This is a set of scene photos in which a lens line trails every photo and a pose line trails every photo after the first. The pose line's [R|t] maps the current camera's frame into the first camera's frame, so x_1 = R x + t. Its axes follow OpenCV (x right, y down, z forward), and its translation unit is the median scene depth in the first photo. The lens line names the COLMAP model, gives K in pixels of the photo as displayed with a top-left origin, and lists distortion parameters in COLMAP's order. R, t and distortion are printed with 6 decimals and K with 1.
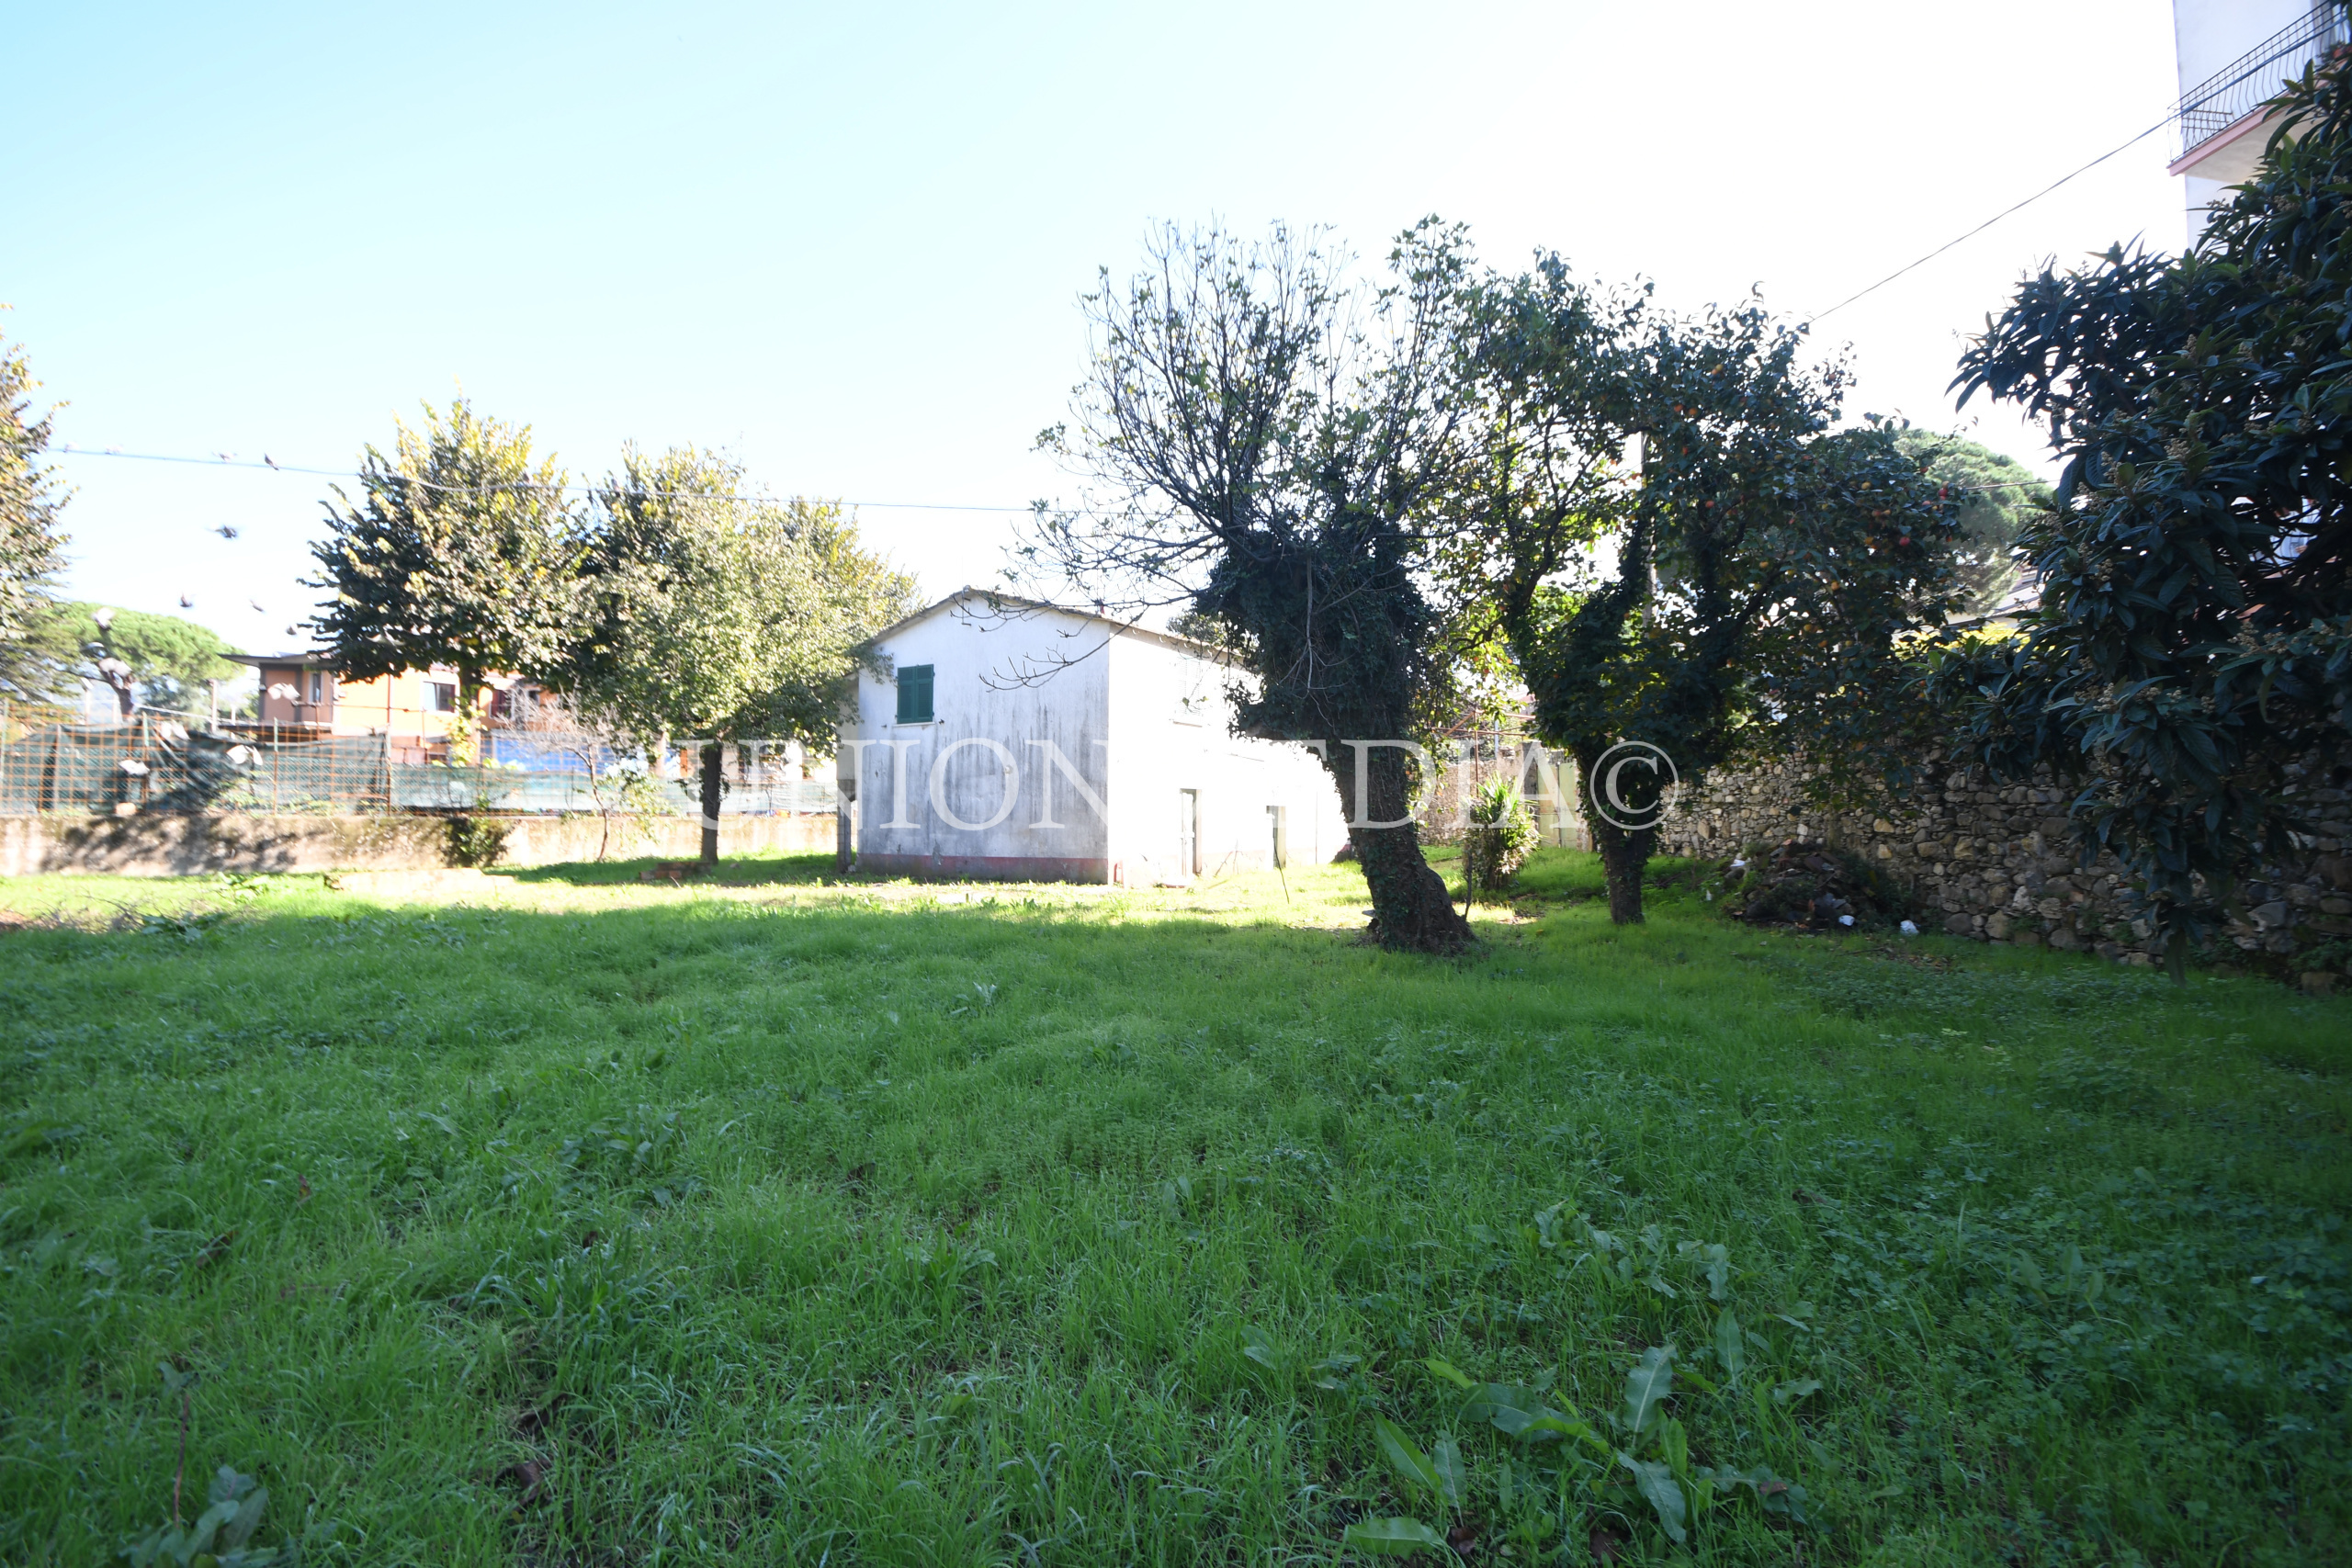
lens RADIAL K [[1027.3, 0, 1176.0], [0, 1027.3, 784.0], [0, 0, 1]] dist [-0.011764, -0.000302]
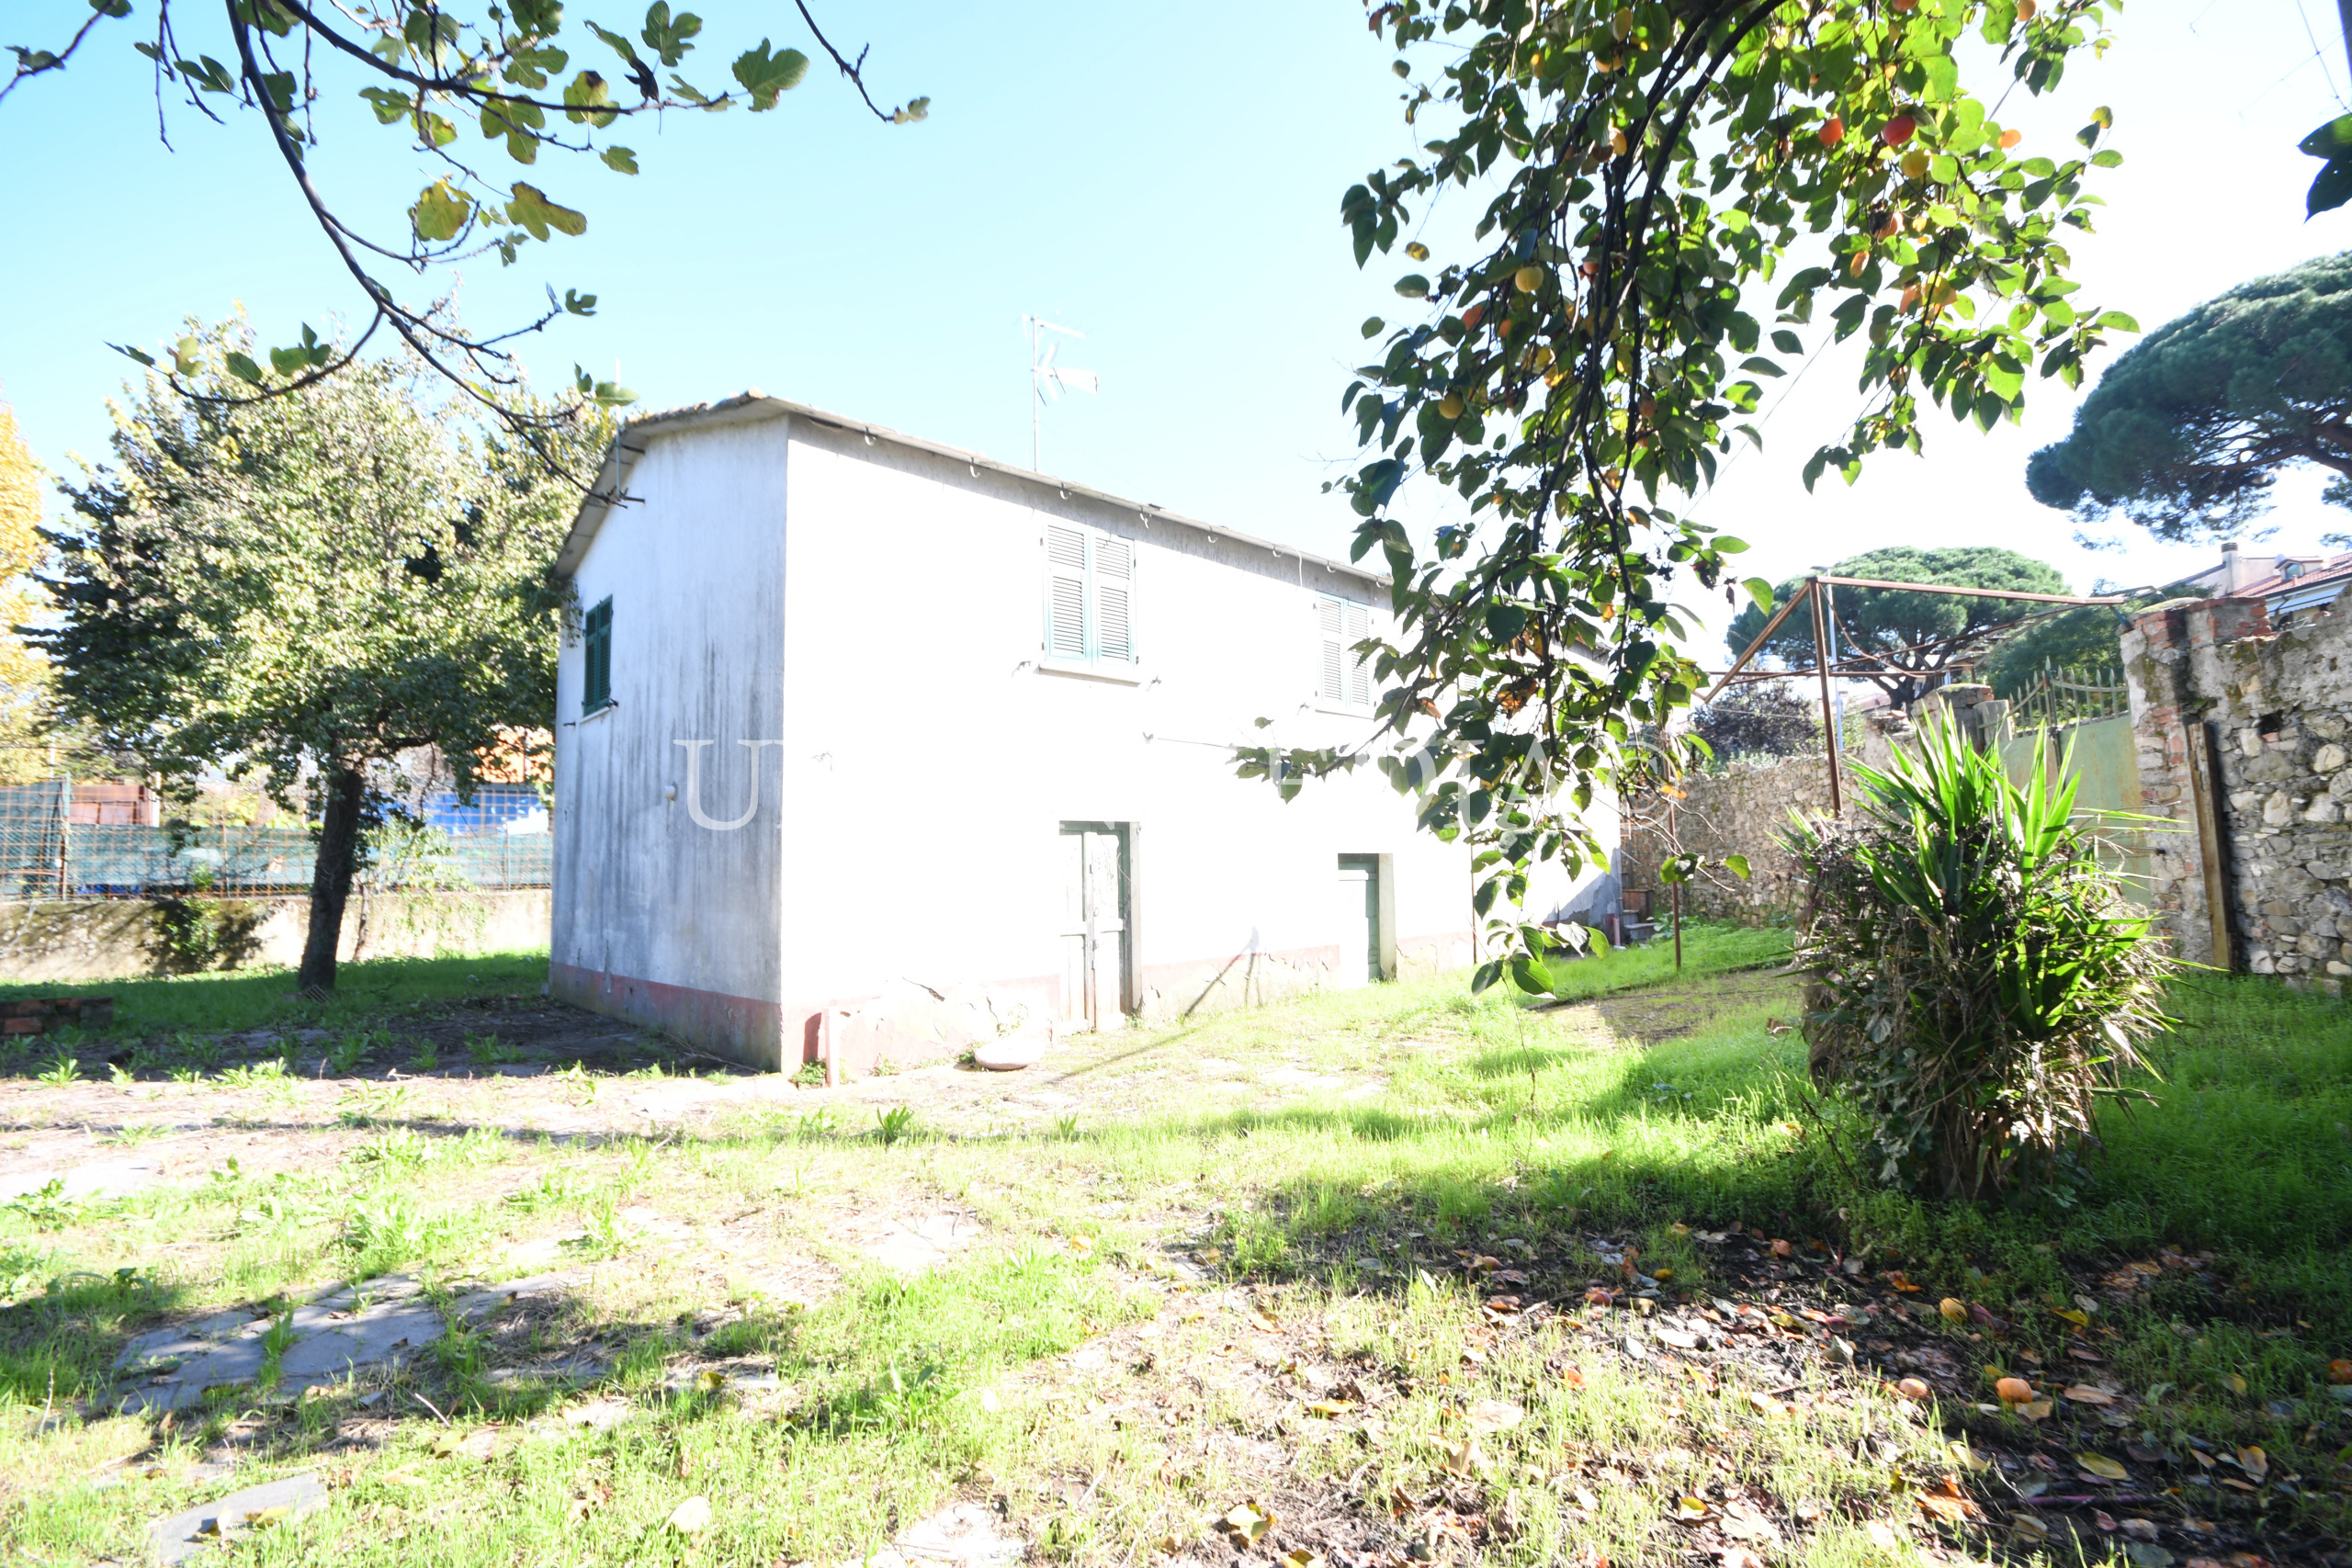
lens RADIAL K [[1035.0, 0, 1176.0], [0, 1035.0, 784.0], [0, 0, 1]] dist [0.030372, -0.027086]
pose [[0.963440, -0.042716, -0.264496, 0.160658], [0.030949, 0.998344, -0.048497, 0.011114], [0.266130, 0.038538, 0.963167, 0.570861]]
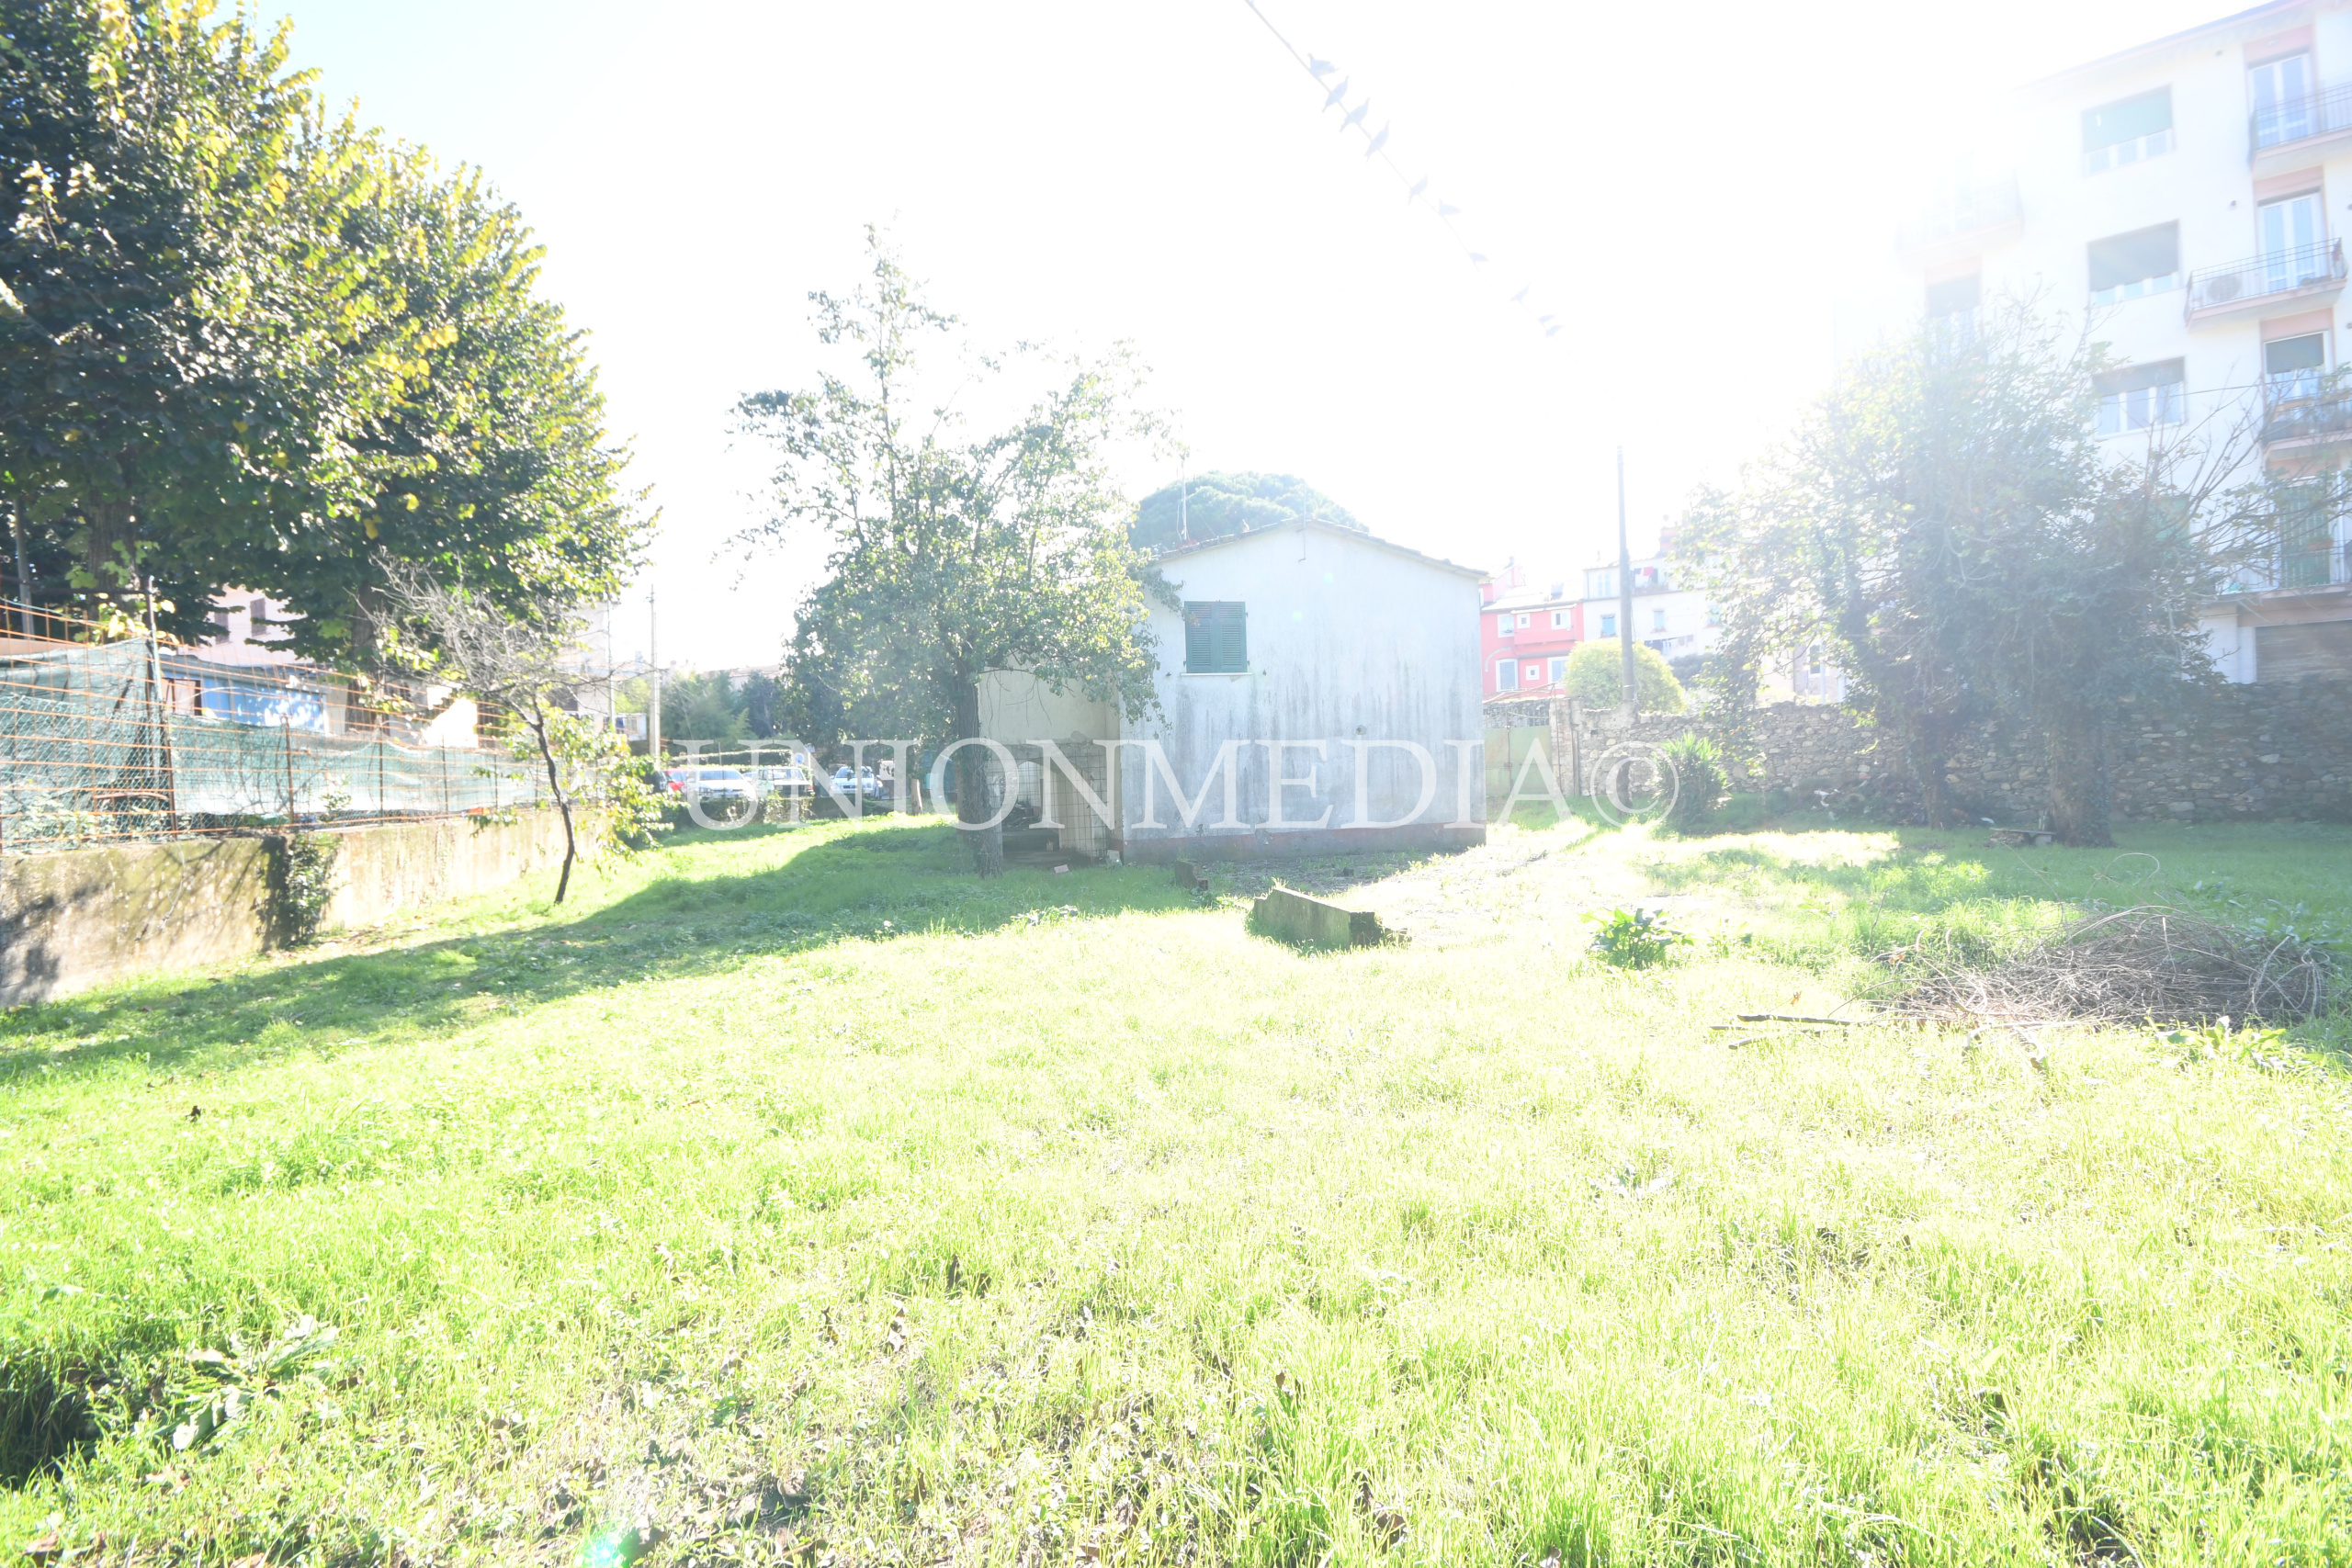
lens RADIAL K [[1045.3, 0, 1176.0], [0, 1045.3, 784.0], [0, 0, 1]] dist [-0.008193, -0.000315]
pose [[0.700091, -0.033203, 0.713282, -0.860042], [0.015156, 0.999384, 0.031646, 0.001267], [-0.713893, -0.011344, 0.700163, 0.444094]]
